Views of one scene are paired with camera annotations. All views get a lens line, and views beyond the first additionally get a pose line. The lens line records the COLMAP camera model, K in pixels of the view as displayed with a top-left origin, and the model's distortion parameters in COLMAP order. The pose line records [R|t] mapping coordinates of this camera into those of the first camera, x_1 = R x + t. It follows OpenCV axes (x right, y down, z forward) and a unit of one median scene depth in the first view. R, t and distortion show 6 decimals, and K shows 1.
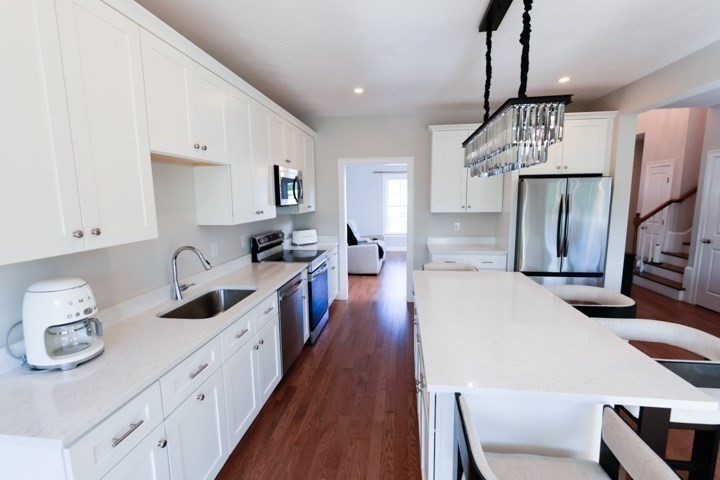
lens RADIAL K [[328.2, 0, 359.0], [0, 328.2, 240.0], [0, 0, 1]] dist [0.002215, 0.000343]
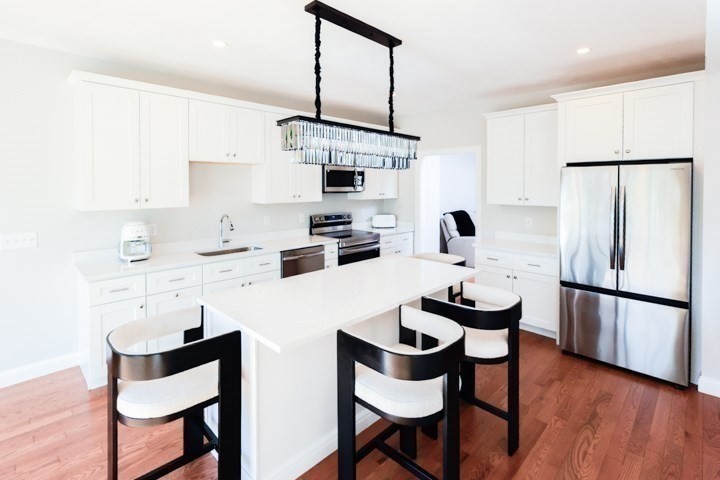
lens RADIAL K [[349.8, 0, 362.0], [0, 349.8, 193.8], [0, 0, 1]] dist [0.000412, -0.000095]
pose [[0.805298, 0.027976, -0.592210, 0.669500], [-0.089174, 0.993238, -0.074340, -0.008986], [0.586126, 0.112676, 0.802347, -0.000154]]
